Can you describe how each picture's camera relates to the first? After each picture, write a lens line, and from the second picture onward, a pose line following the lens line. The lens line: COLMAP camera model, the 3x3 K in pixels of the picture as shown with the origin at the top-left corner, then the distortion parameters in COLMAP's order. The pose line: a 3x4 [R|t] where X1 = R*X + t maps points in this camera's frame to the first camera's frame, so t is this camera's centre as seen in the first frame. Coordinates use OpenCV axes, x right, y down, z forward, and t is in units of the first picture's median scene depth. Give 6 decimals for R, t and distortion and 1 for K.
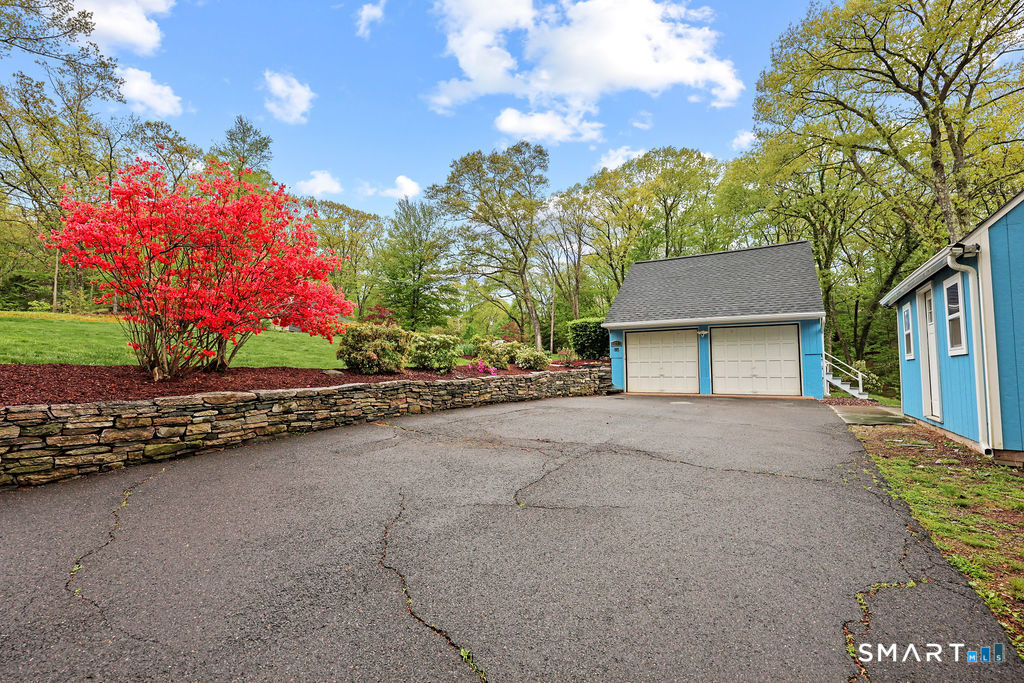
lens RADIAL K [[451.9, 0, 512.0], [0, 451.9, 341.5], [0, 0, 1]] dist [0.000935, 0.000164]
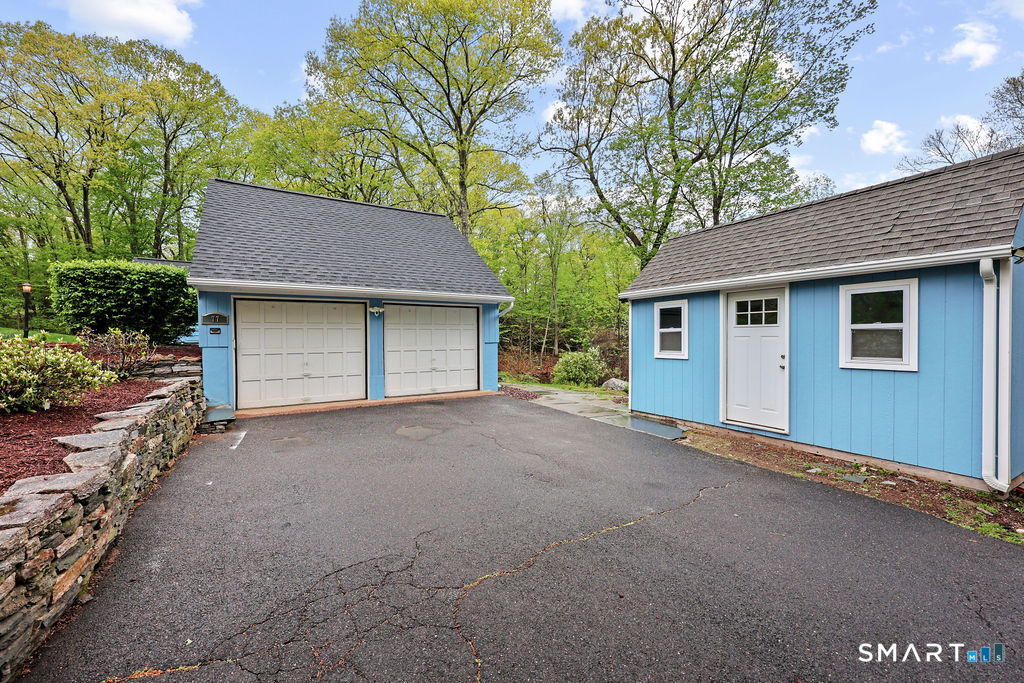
lens RADIAL K [[415.8, 0, 512.0], [0, 415.8, 341.5], [0, 0, 1]] dist [0.016334, 0.000064]
pose [[0.475771, -0.007481, 0.879537, -0.030231], [-0.053314, 0.997880, 0.037327, -0.005952], [-0.877952, -0.064651, 0.474364, 0.462566]]
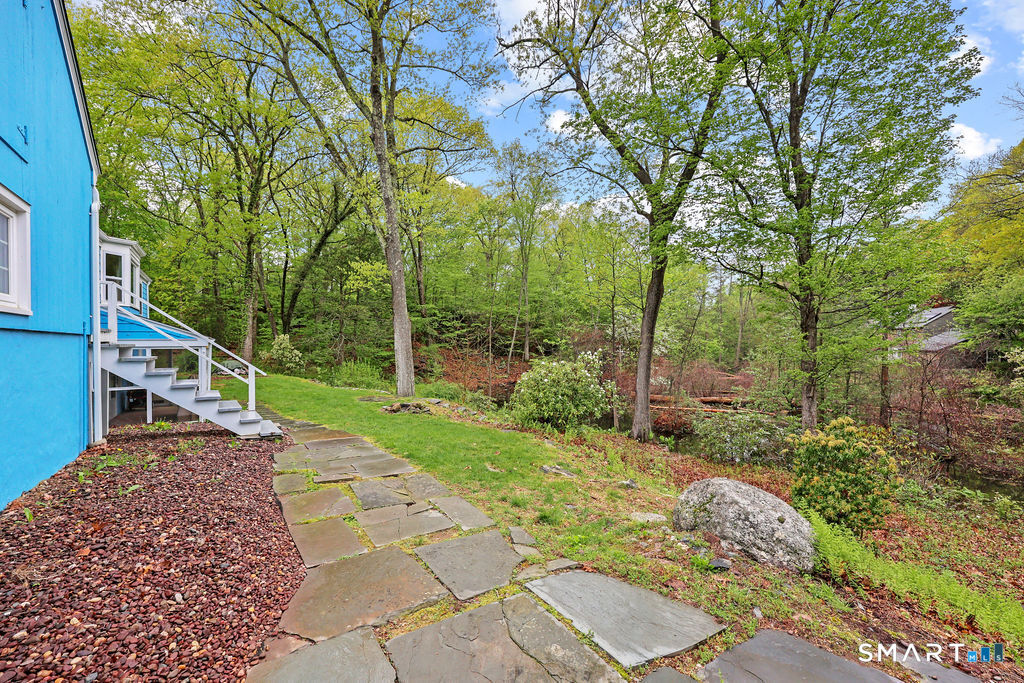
lens RADIAL K [[415.8, 0, 512.0], [0, 415.8, 341.5], [0, 0, 1]] dist [0.016334, 0.000064]
pose [[0.418512, 0.003110, 0.908206, 0.573478], [-0.062190, 0.997745, 0.025242, 0.022209], [-0.906080, -0.067045, 0.417761, 0.688443]]
